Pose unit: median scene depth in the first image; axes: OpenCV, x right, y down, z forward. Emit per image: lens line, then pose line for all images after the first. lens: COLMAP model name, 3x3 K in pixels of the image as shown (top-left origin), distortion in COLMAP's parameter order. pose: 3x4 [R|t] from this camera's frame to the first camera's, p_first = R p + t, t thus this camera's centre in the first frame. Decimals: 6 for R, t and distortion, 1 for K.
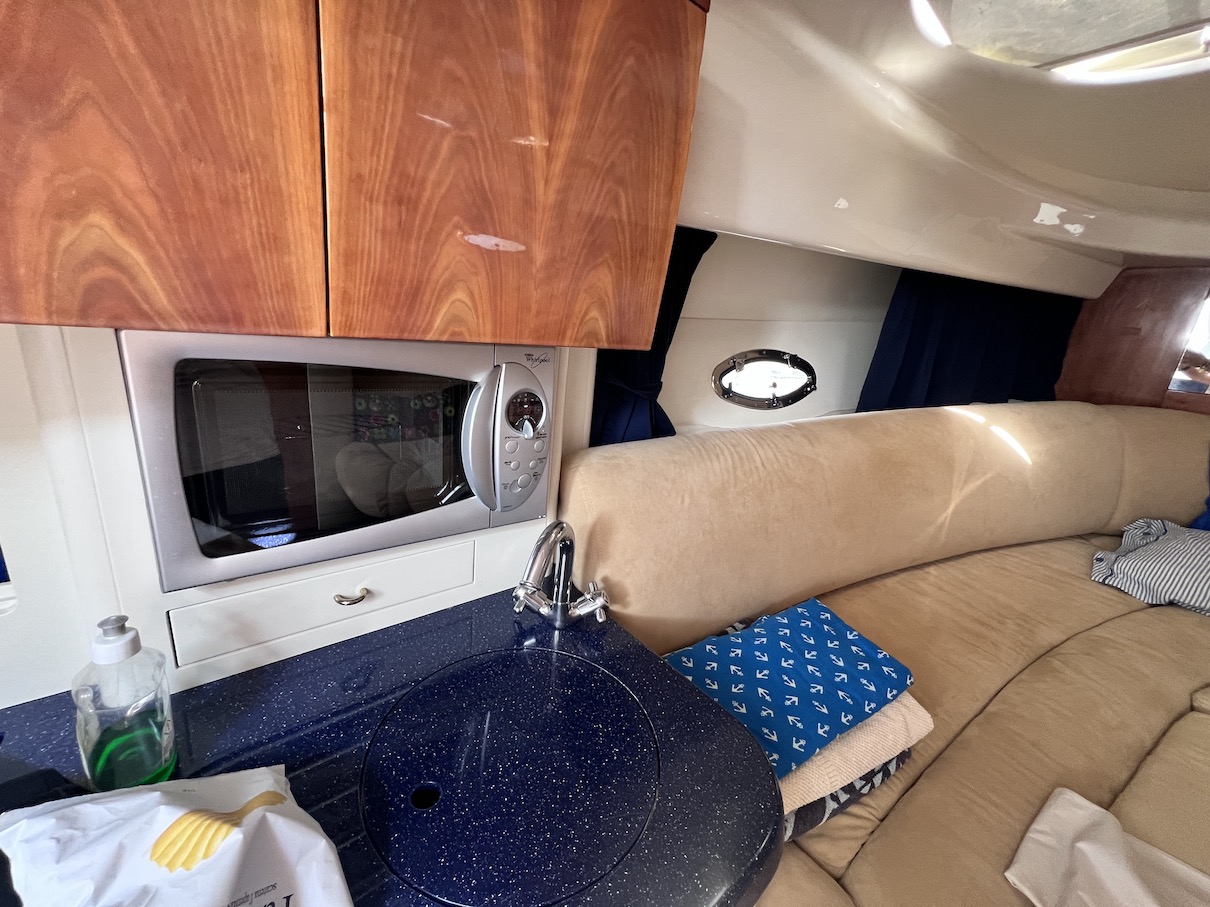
lens RADIAL K [[475.0, 0, 605.0], [0, 475.0, 453.5], [0, 0, 1]] dist [-0.003002, -0.000370]
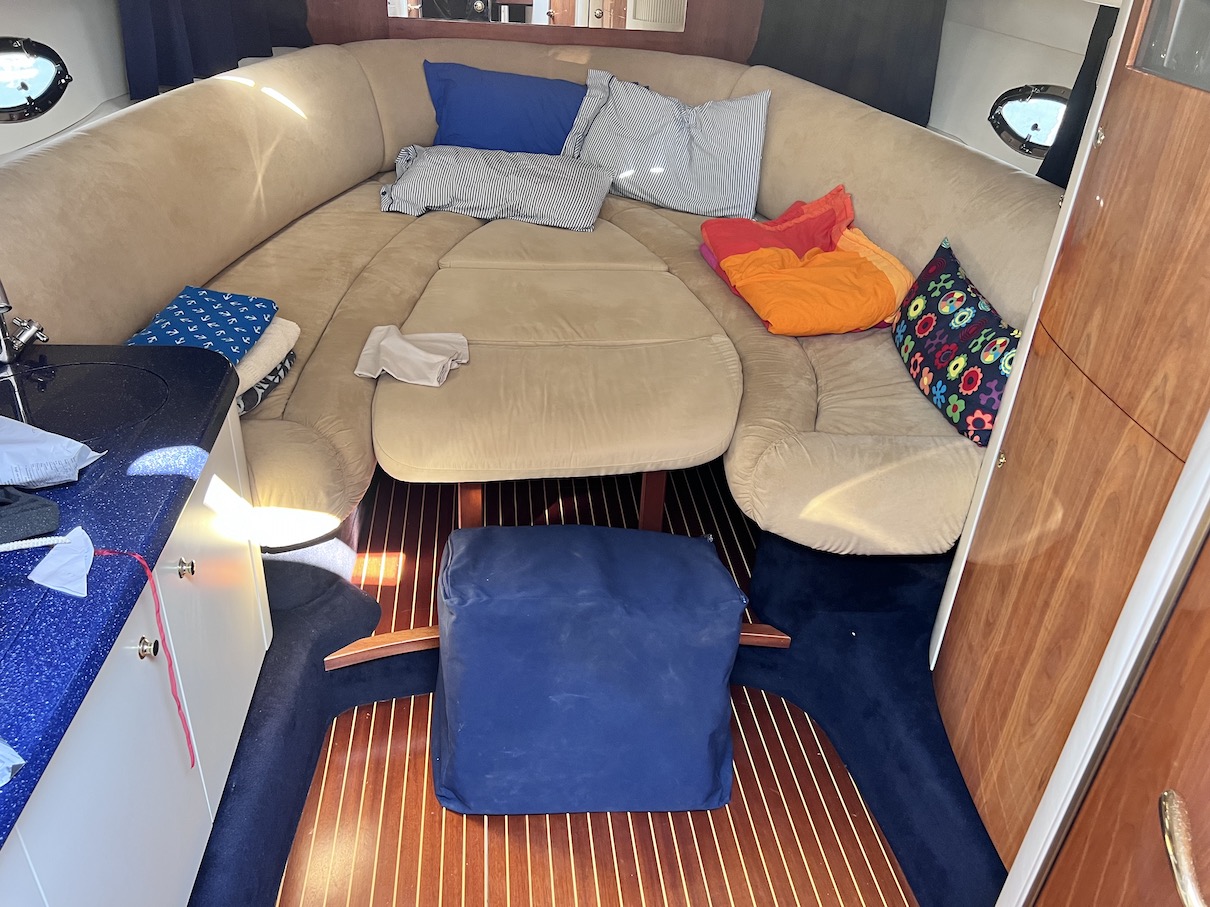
lens RADIAL K [[968.8, 0, 605.0], [0, 968.8, 453.5], [0, 0, 1]] dist [0.040226, -0.003537]
pose [[0.556744, -0.457068, 0.693632, -0.646843], [0.240620, 0.887949, 0.391980, -0.012555], [-0.795071, -0.051331, 0.604340, -0.984661]]
